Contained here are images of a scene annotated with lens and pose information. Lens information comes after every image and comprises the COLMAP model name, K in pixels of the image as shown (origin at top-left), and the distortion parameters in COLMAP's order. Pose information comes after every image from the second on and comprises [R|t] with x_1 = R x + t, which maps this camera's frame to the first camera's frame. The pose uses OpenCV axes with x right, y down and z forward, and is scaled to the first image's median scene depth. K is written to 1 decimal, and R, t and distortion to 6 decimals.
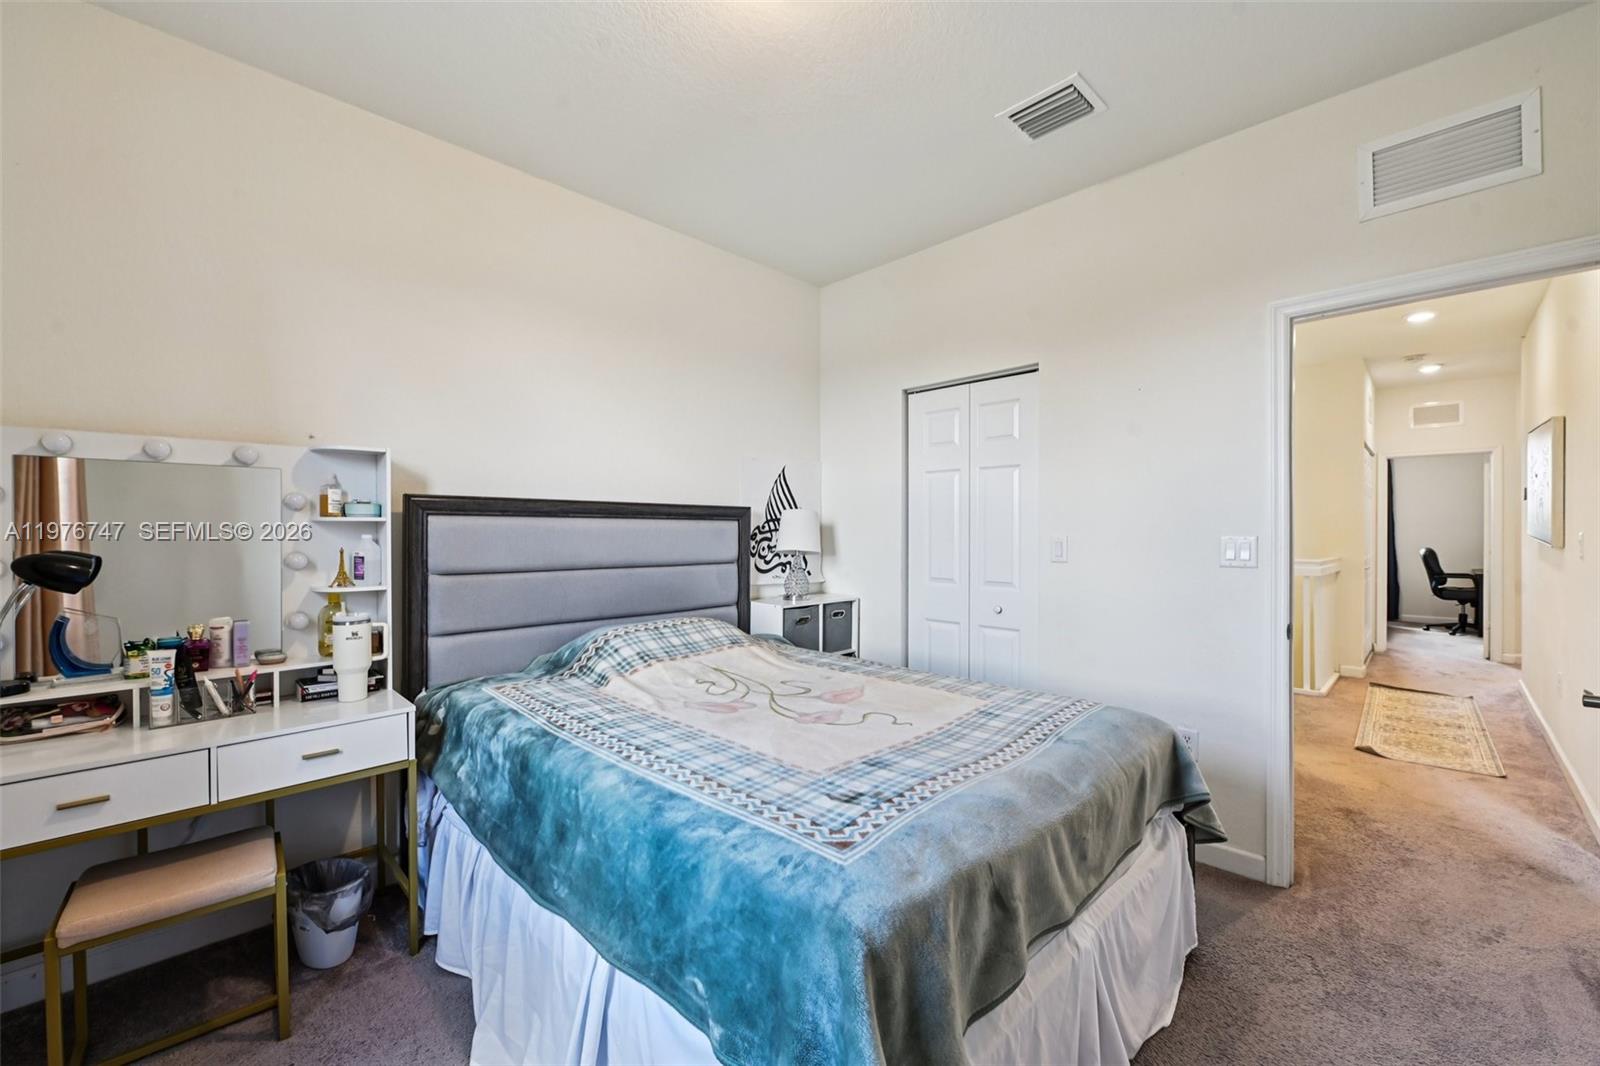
lens RADIAL K [[636.6, 0, 806.3], [0, 636.6, 525.9], [0, 0, 1]] dist [-0.000405, -0.002903]
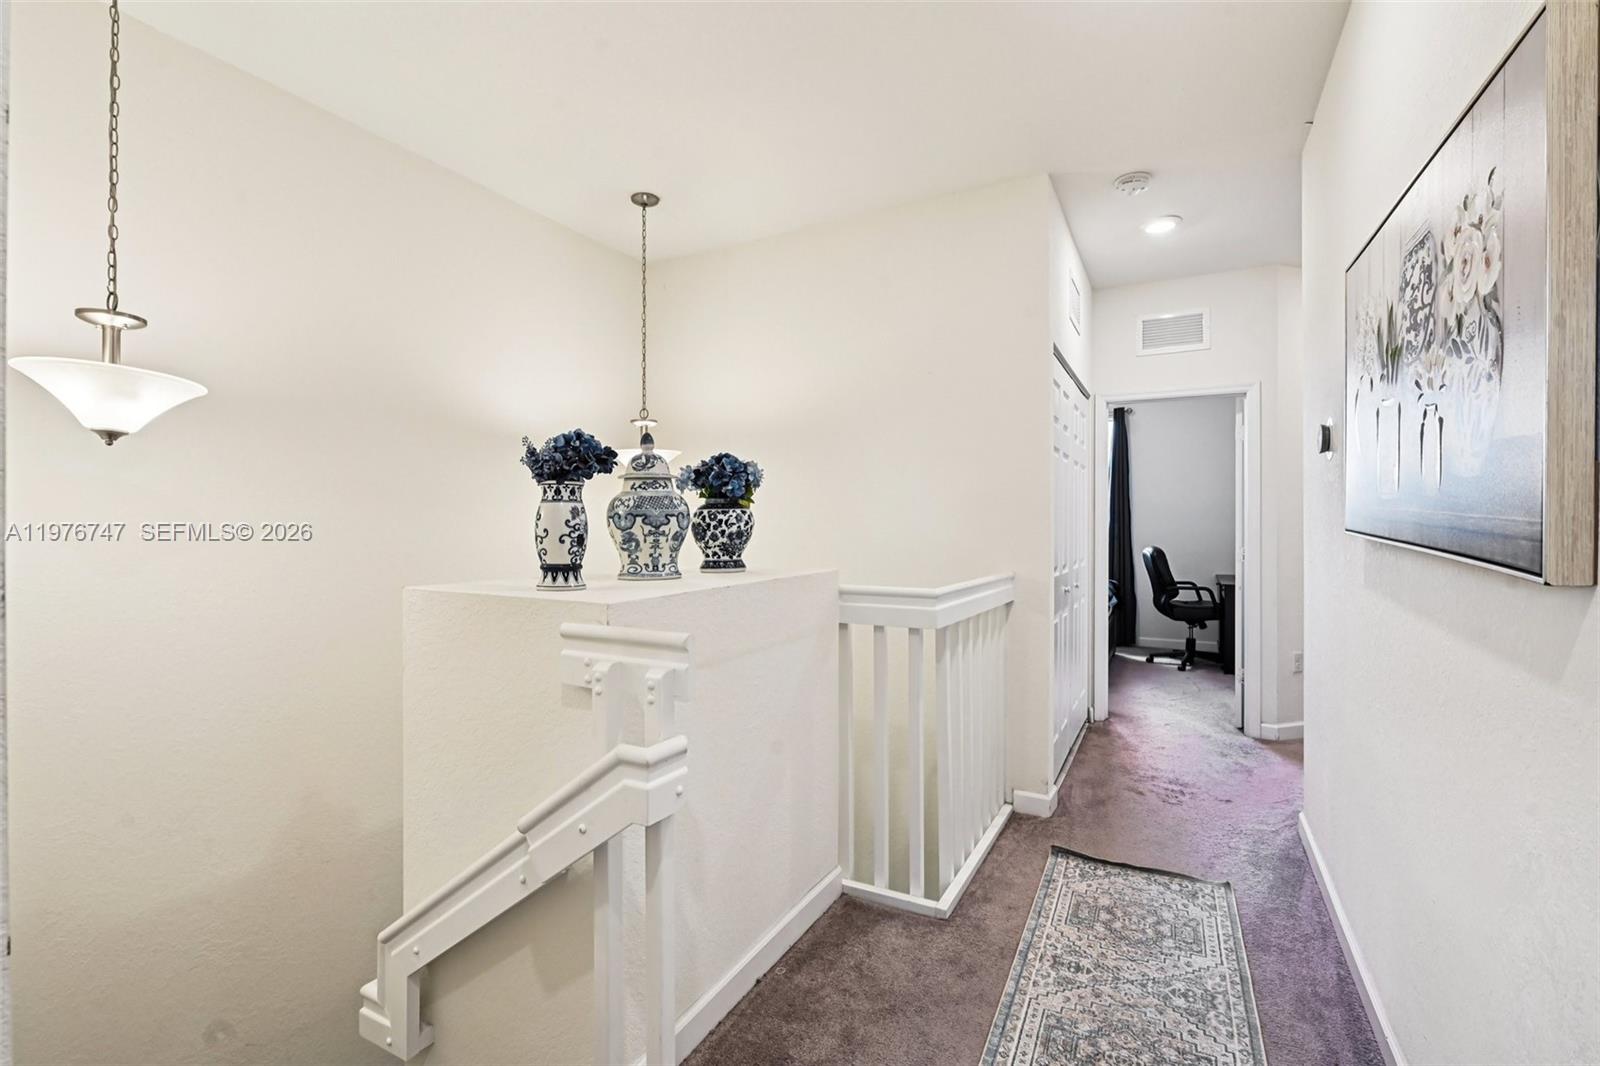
lens RADIAL K [[738.8, 0, 800.0], [0, 738.8, 533.0], [0, 0, 1]] dist [-0.002893, -0.000553]
pose [[0.954182, -0.008669, 0.299103, 0.443388], [0.005432, 0.999917, 0.011655, 0.008617], [-0.299179, -0.009496, 0.954150, 0.434805]]
